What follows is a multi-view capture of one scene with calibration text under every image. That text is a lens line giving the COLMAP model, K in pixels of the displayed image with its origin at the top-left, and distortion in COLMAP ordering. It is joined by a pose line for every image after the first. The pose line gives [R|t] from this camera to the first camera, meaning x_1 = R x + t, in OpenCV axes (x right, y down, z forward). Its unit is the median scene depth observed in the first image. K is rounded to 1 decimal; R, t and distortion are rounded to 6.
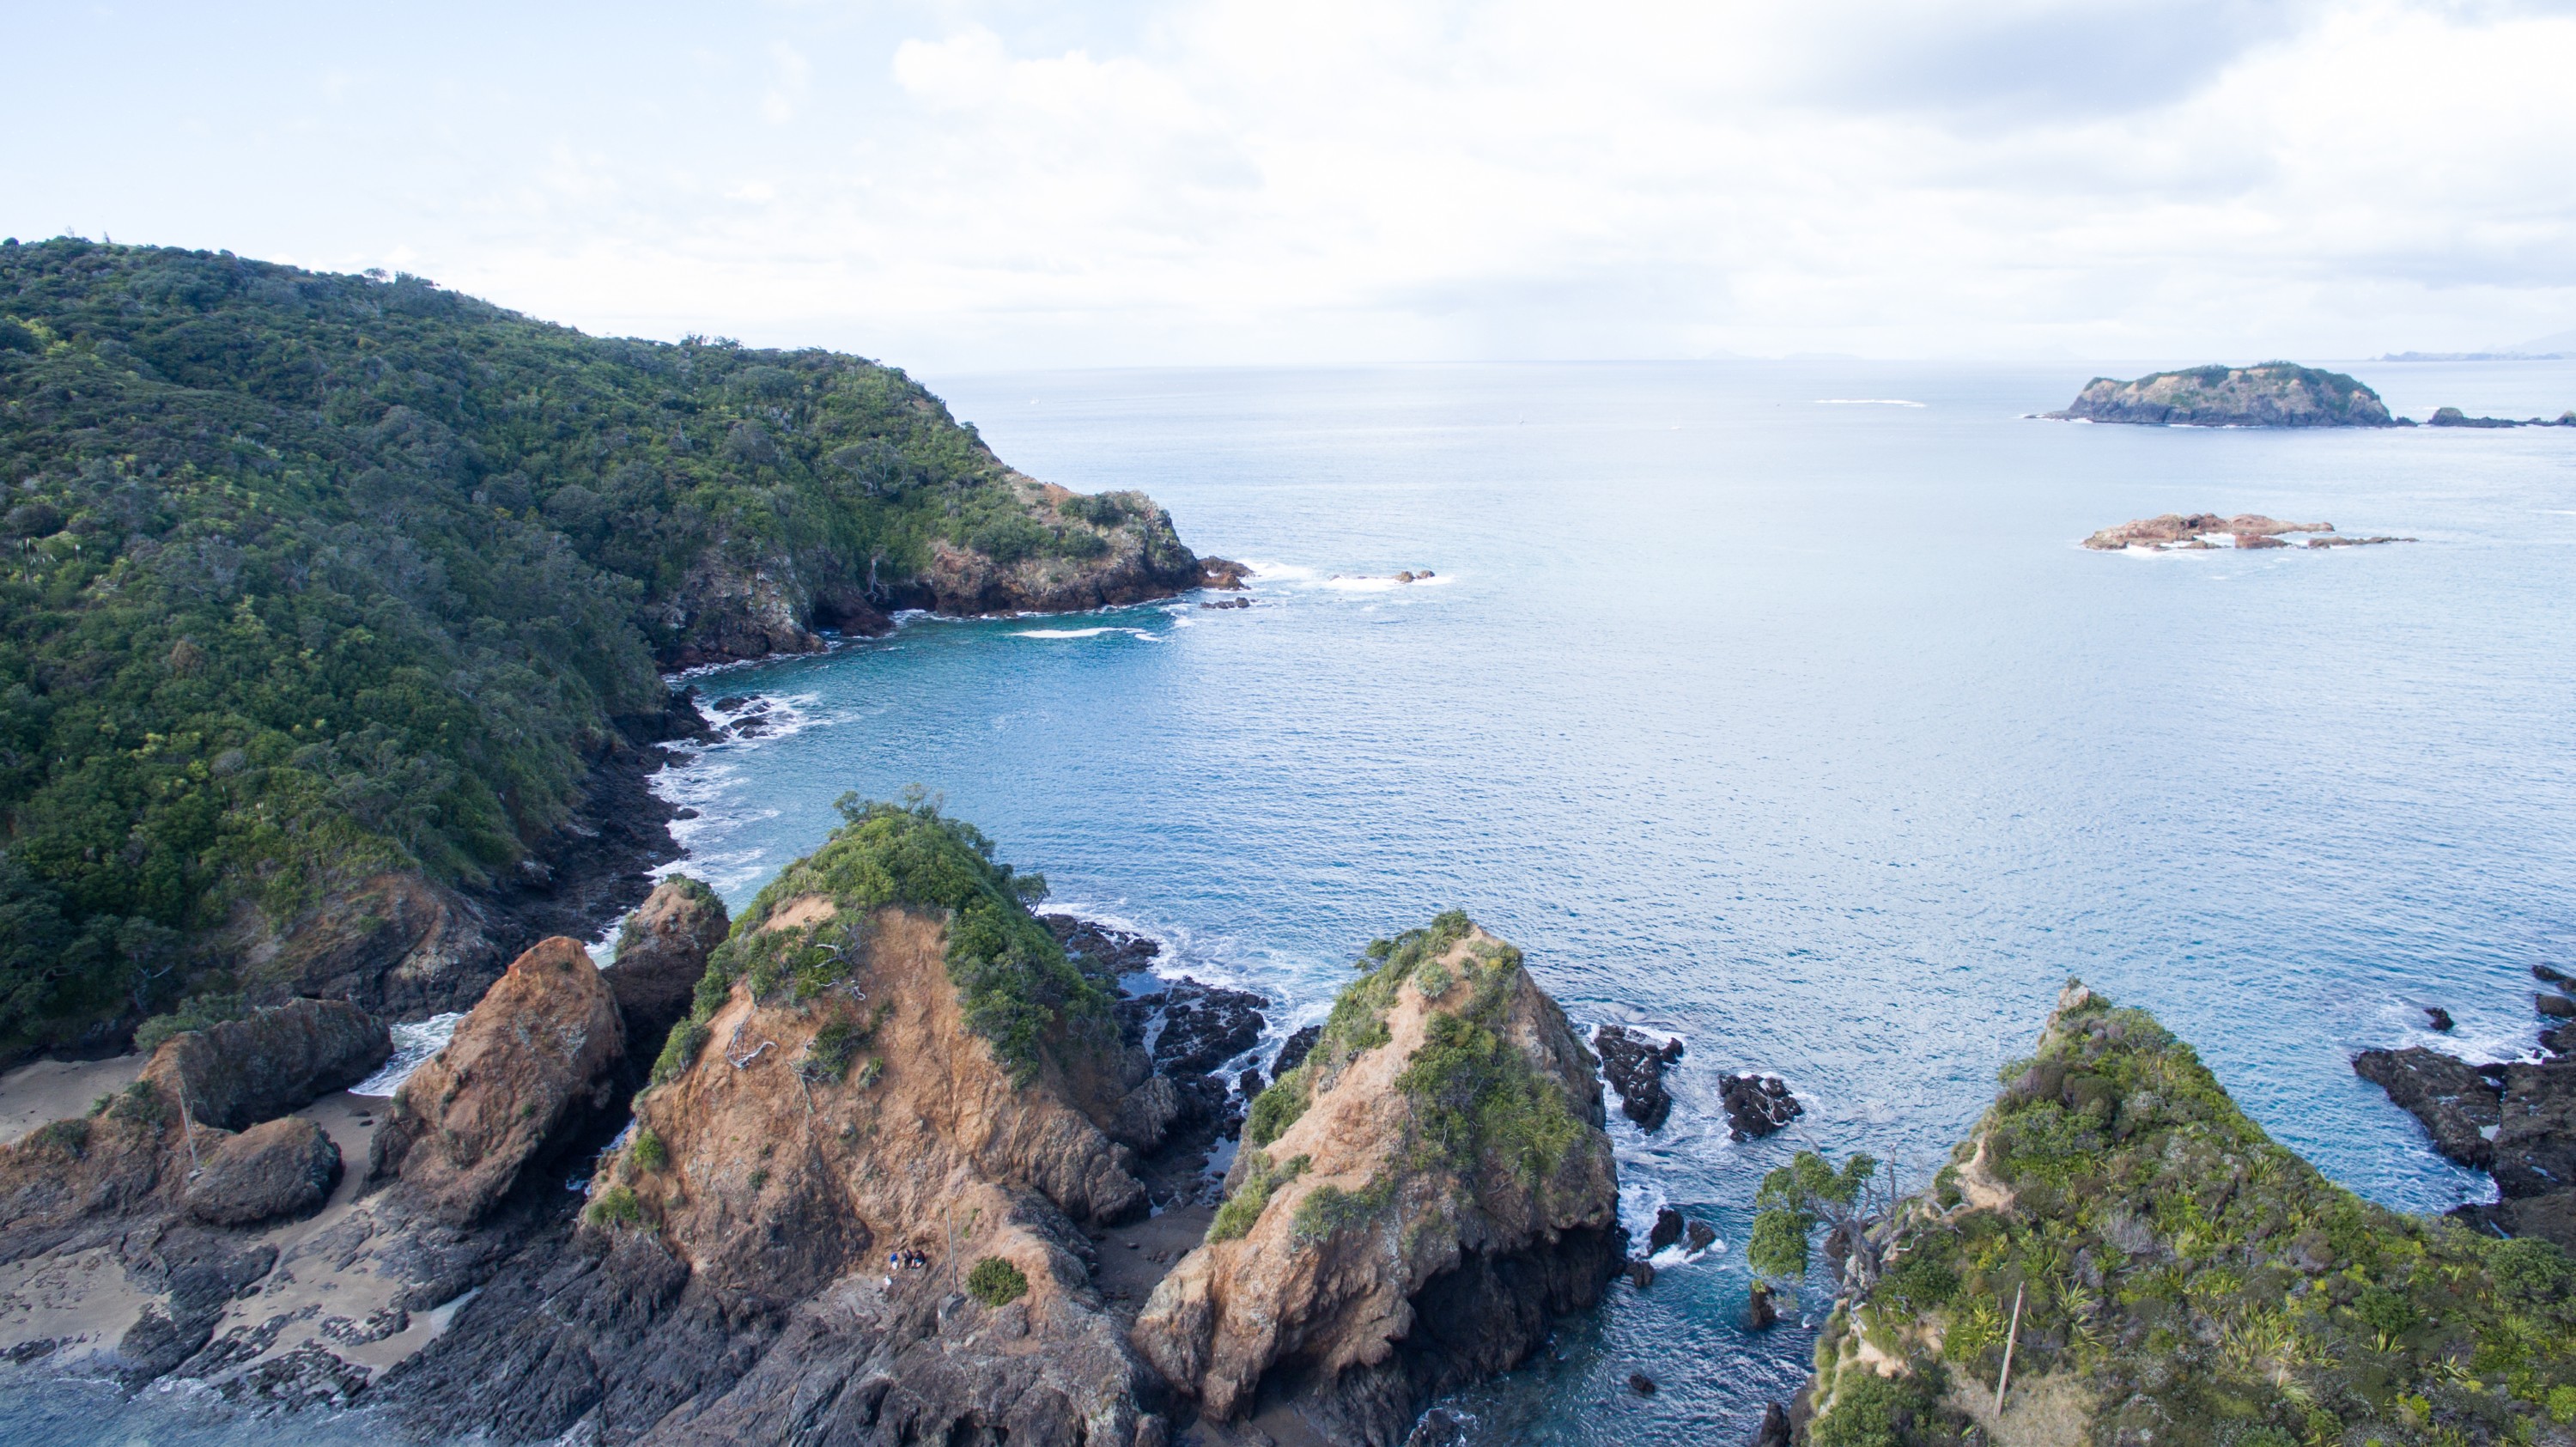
lens RADIAL K [[1536.3, 0, 1288.0], [0, 1536.3, 723.5], [0, 0, 1]] dist [-0.124398, 0.092151]
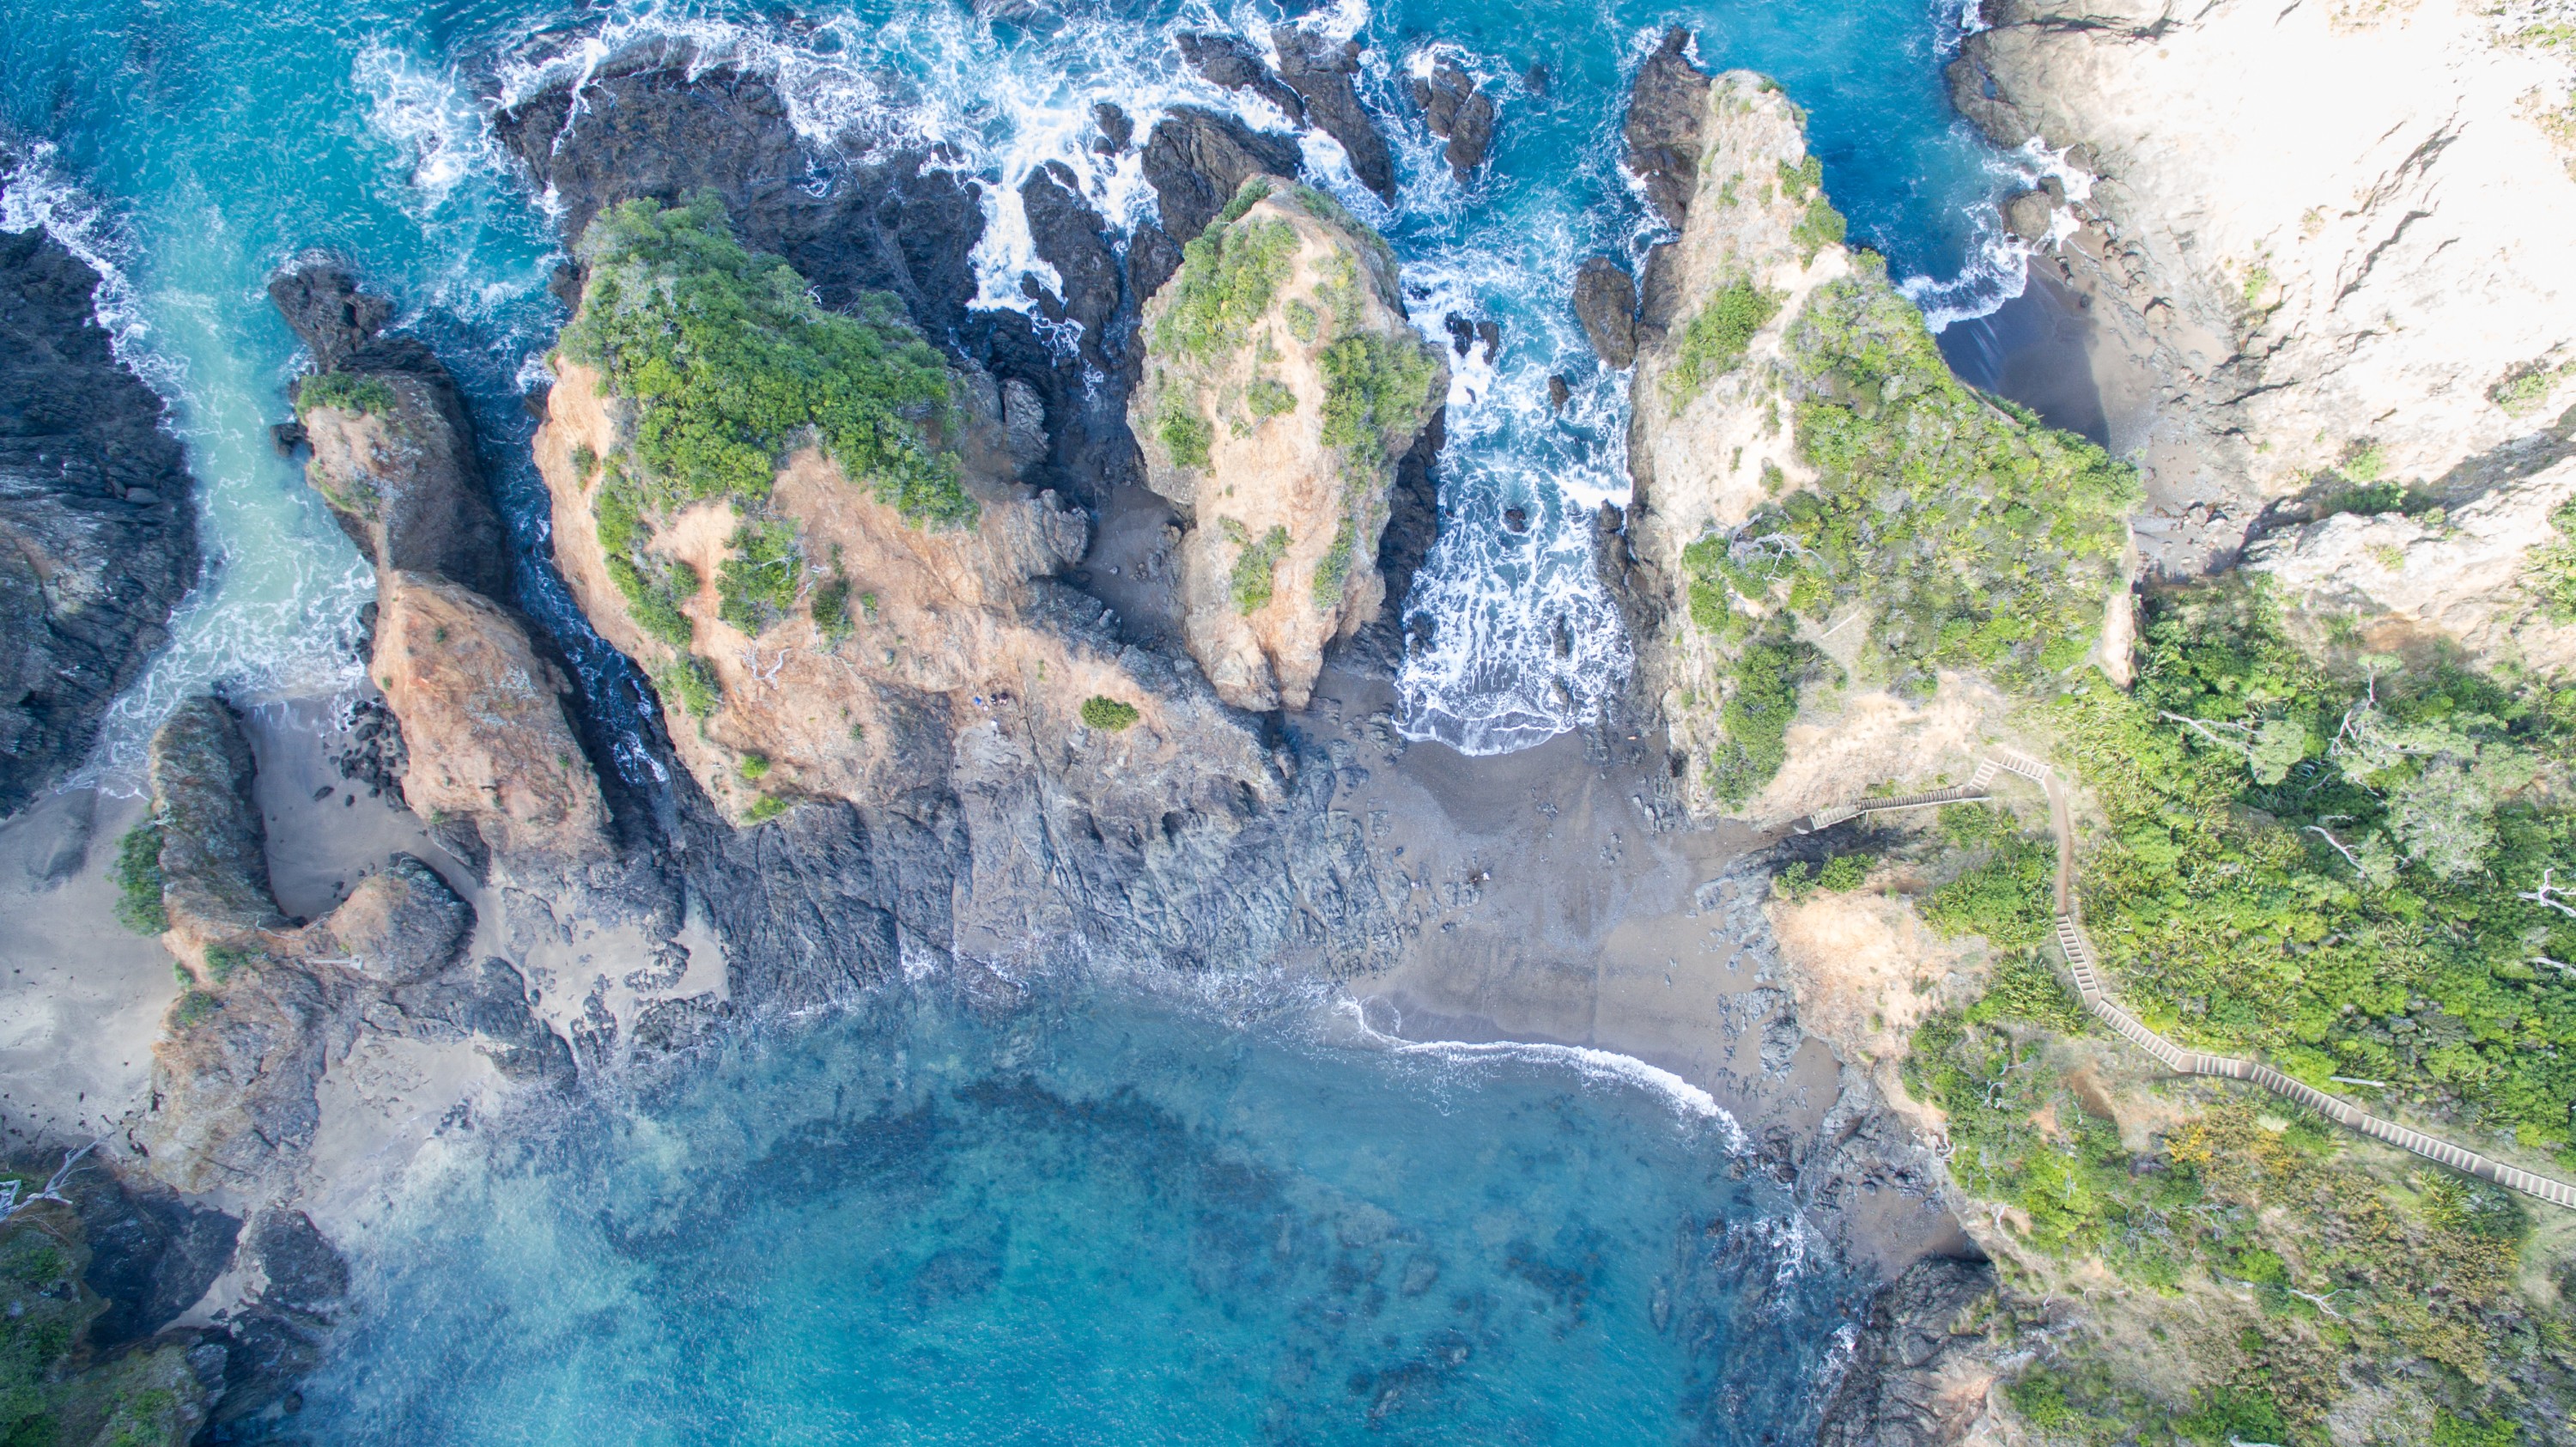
lens RADIAL K [[1511.3, 0, 1291.8], [0, 1511.3, 727.4], [0, 0, 1]] dist [-0.124891, 0.092311]
pose [[0.840397, -0.528522, 0.119987, -0.141018], [0.096876, 0.364315, 0.926223, -0.525987], [-0.533243, -0.766771, 0.357371, 0.275859]]
